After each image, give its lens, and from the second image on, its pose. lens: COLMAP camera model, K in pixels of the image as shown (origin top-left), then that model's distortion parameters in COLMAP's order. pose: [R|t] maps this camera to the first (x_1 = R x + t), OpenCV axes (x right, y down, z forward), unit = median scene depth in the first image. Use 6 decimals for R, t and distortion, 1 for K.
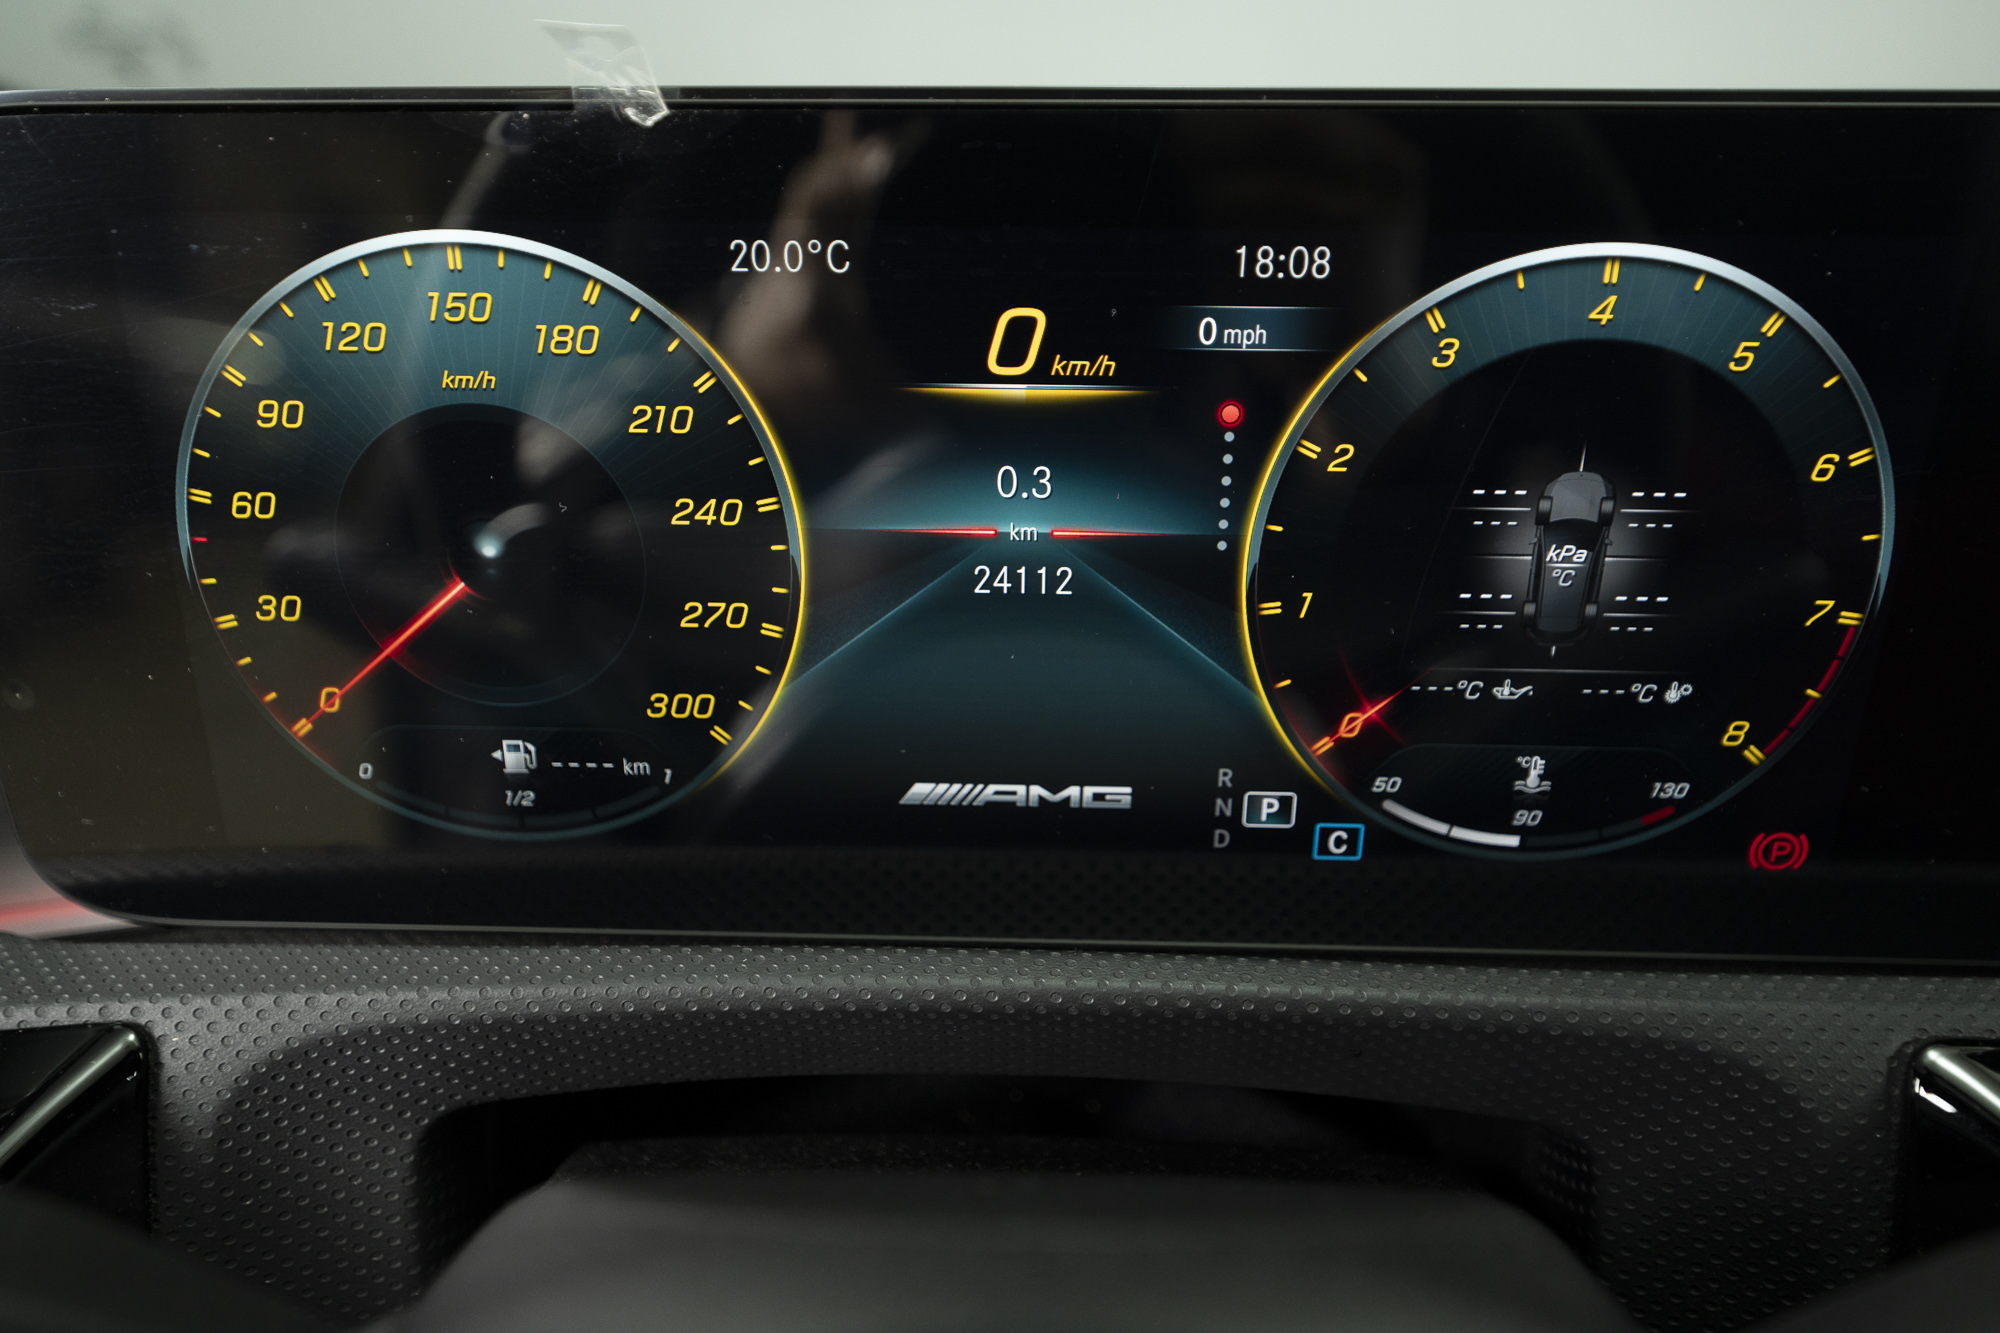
lens RADIAL K [[1281.6, 0, 994.1], [0, 1281.6, 668.2], [0, 0, 1]] dist [0.008997, -0.001150]
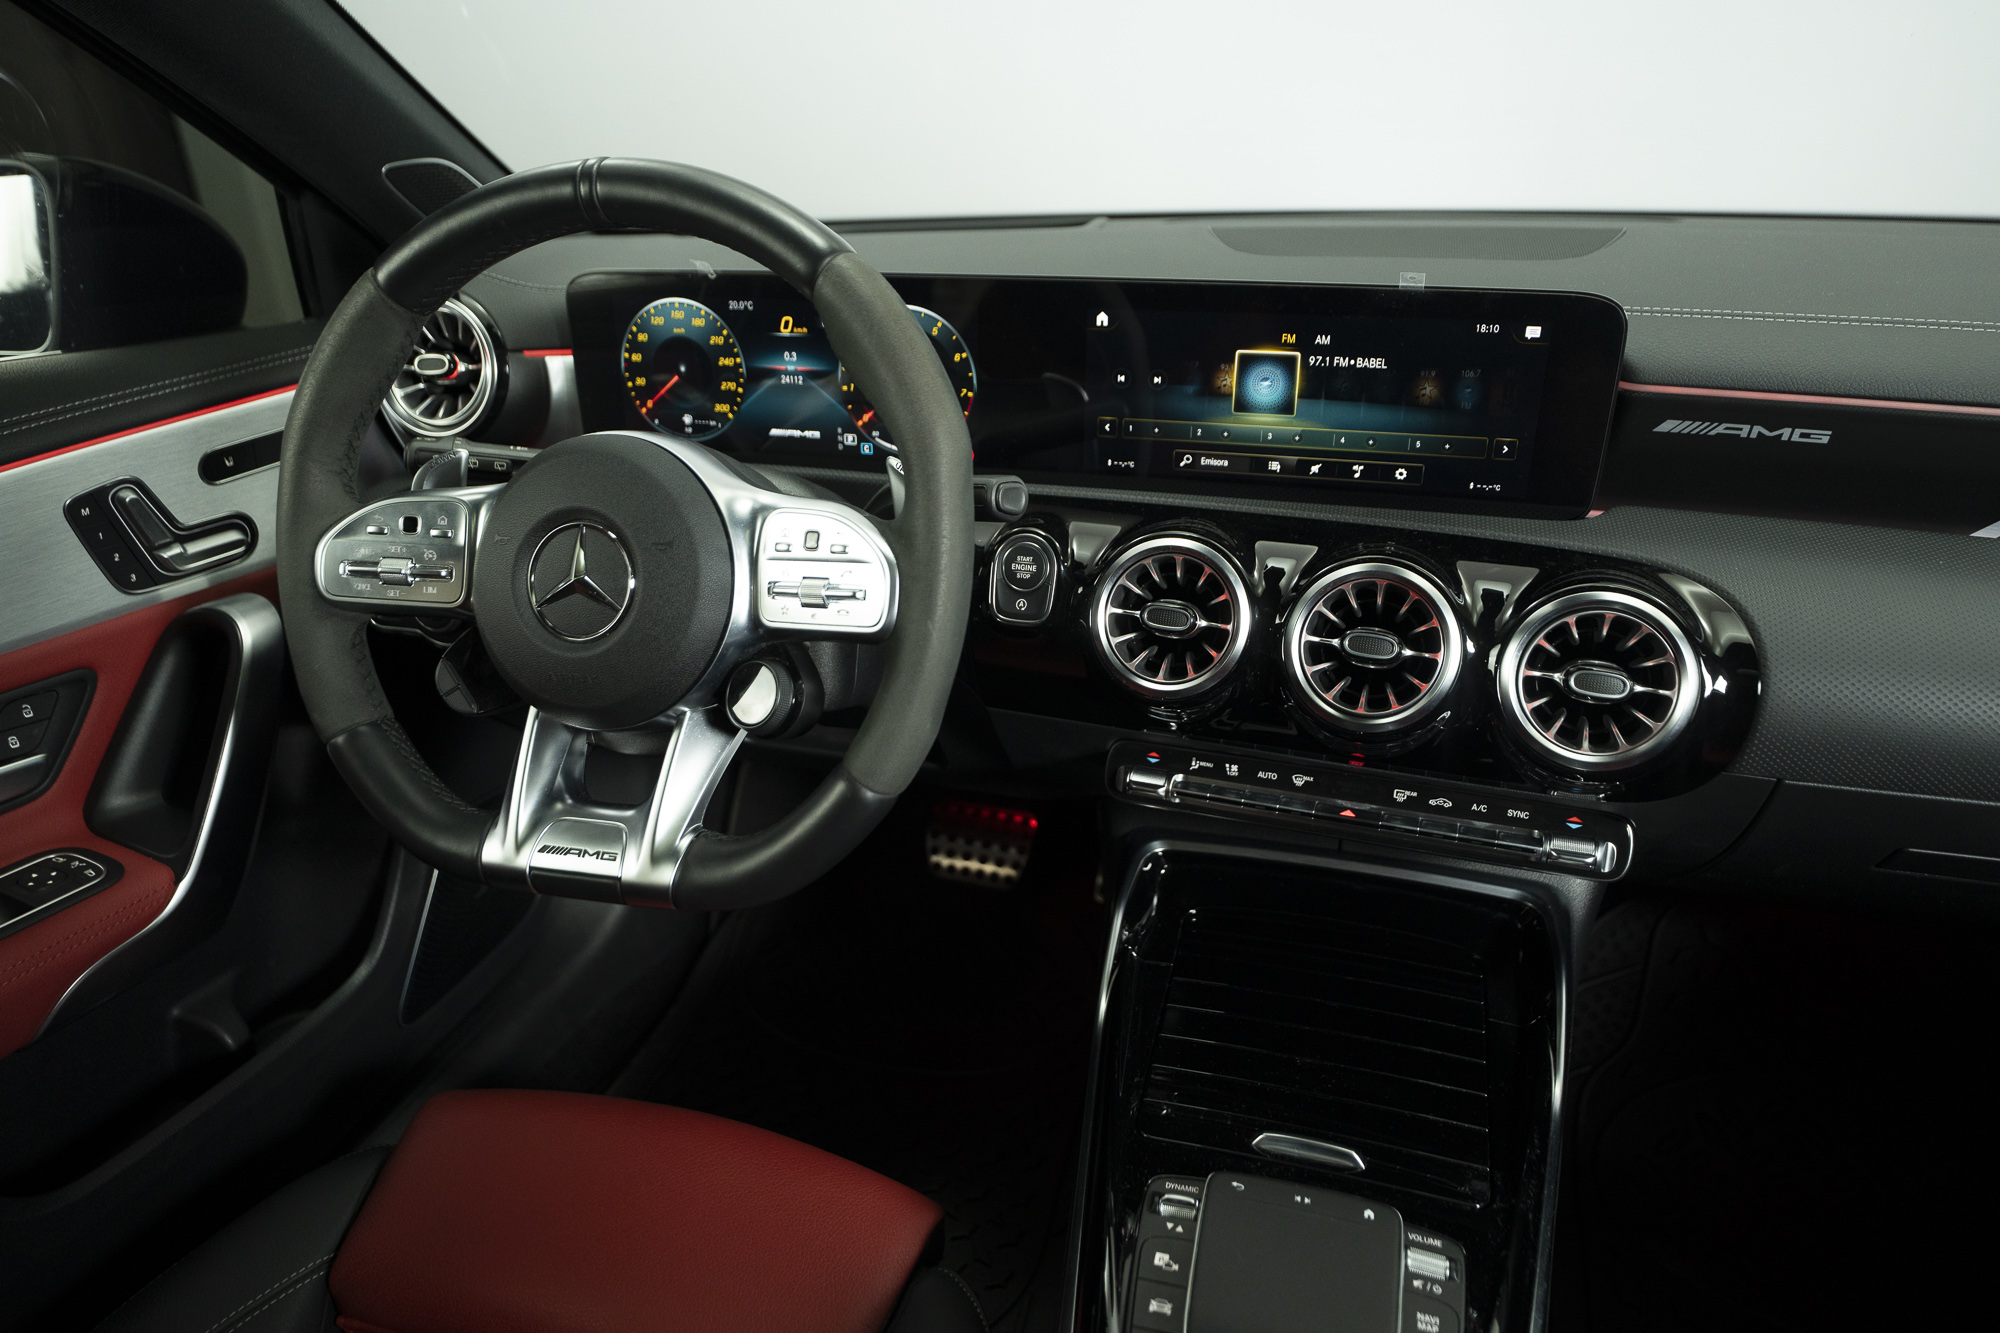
lens RADIAL K [[1241.3, 0, 999.9], [0, 1241.3, 664.4], [0, 0, 1]] dist [0.010635, -0.006360]
pose [[0.961690, 0.089065, -0.259267, 1.898472], [-0.079811, 0.995747, 0.046026, 0.649687], [0.262264, -0.023570, 0.964708, -2.933705]]
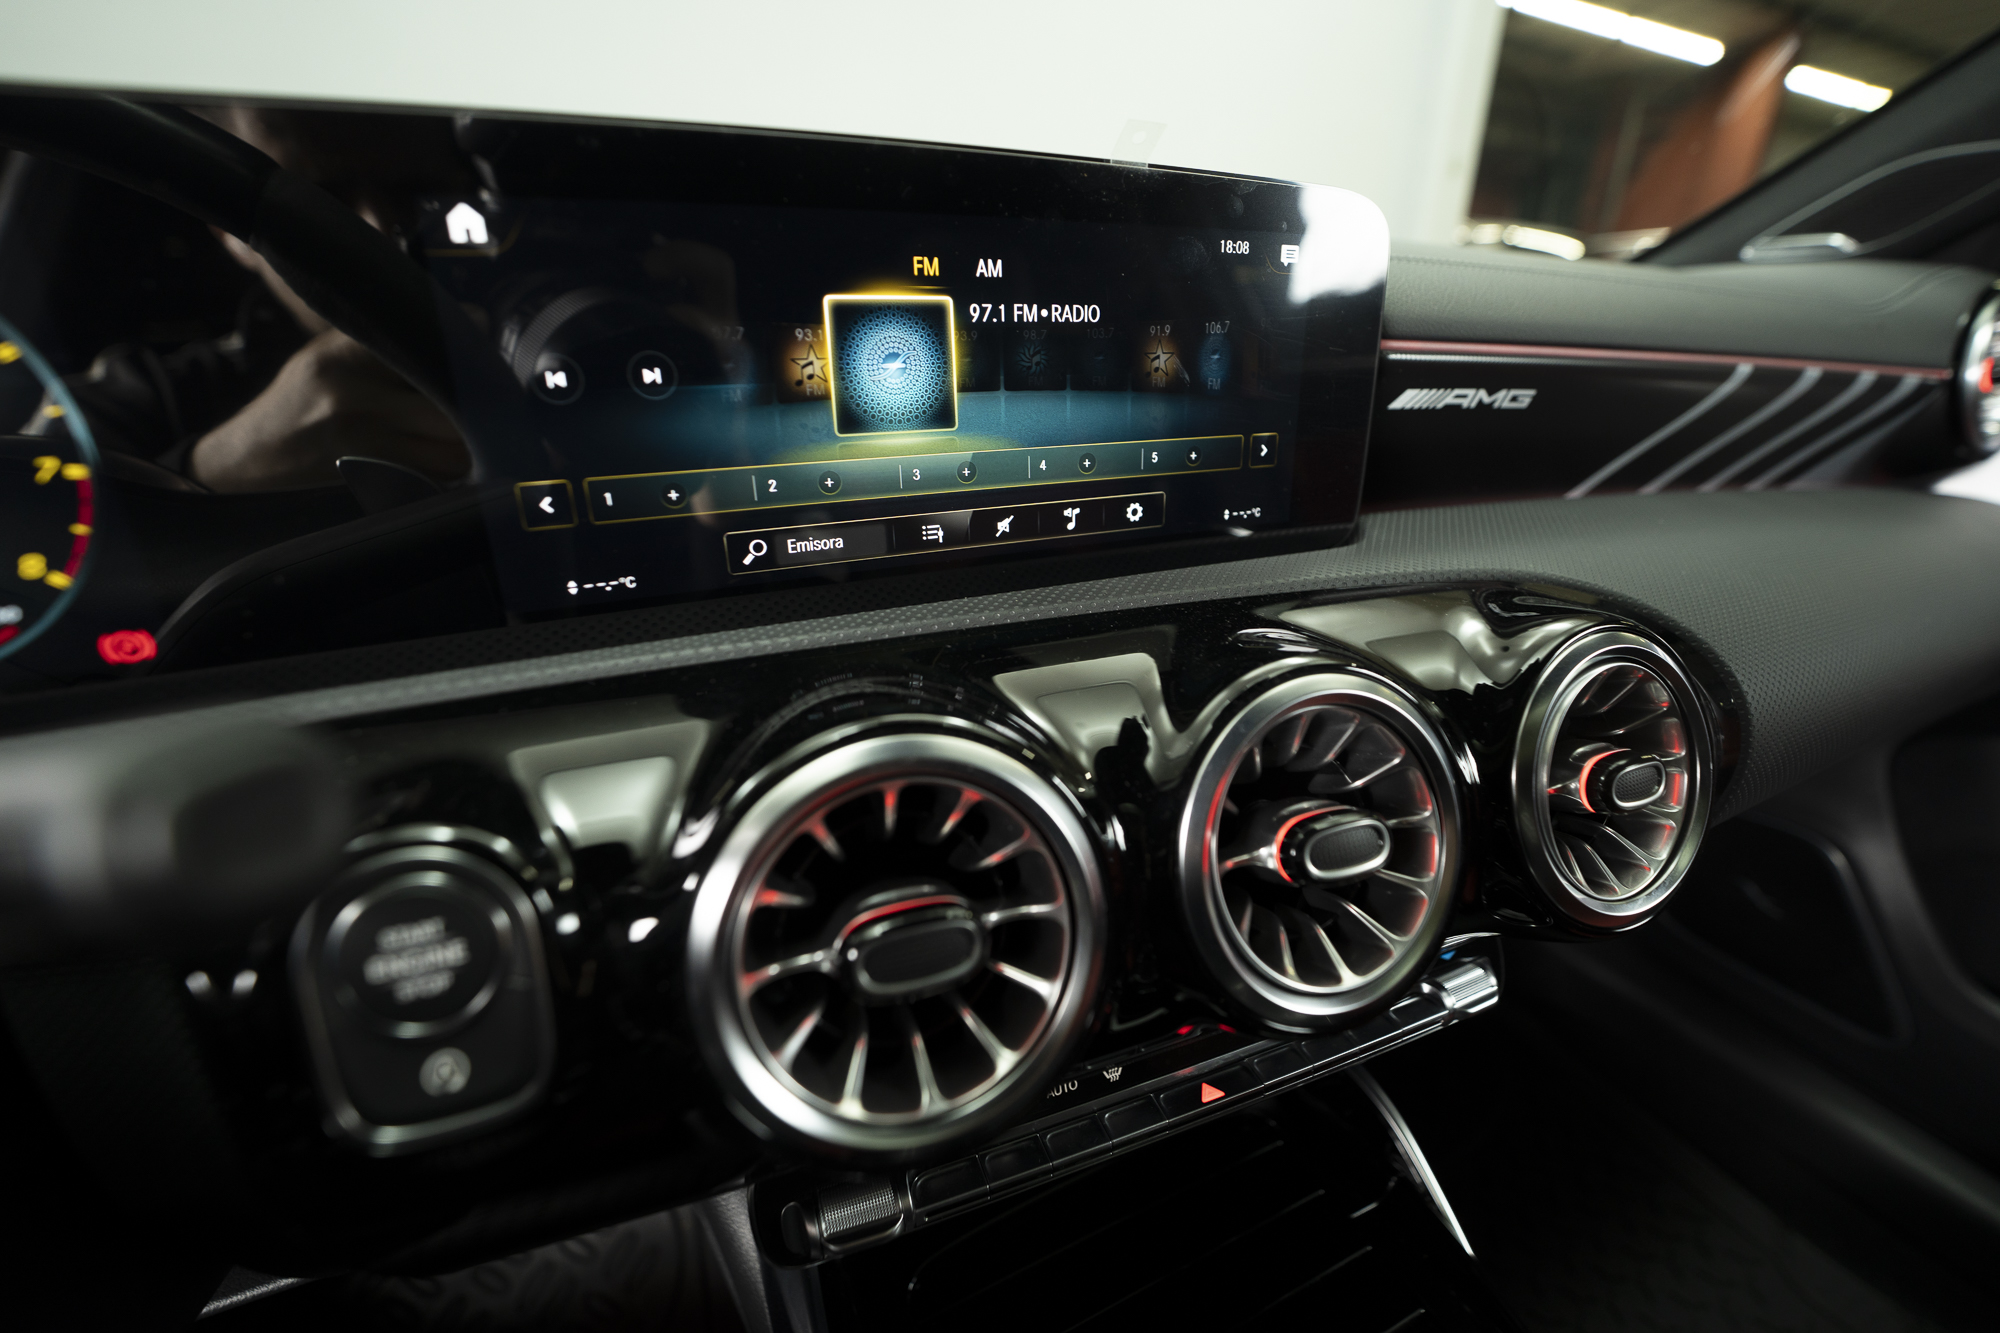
lens RADIAL K [[806.3, 0, 1006.6], [0, 806.3, 669.3], [0, 0, 1]] dist [-0.035996, 0.002544]
pose [[0.897414, -0.180488, 0.402582, 1.212185], [0.176452, 0.983165, 0.047442, 0.317867], [-0.404367, 0.028462, 0.914154, -0.174390]]
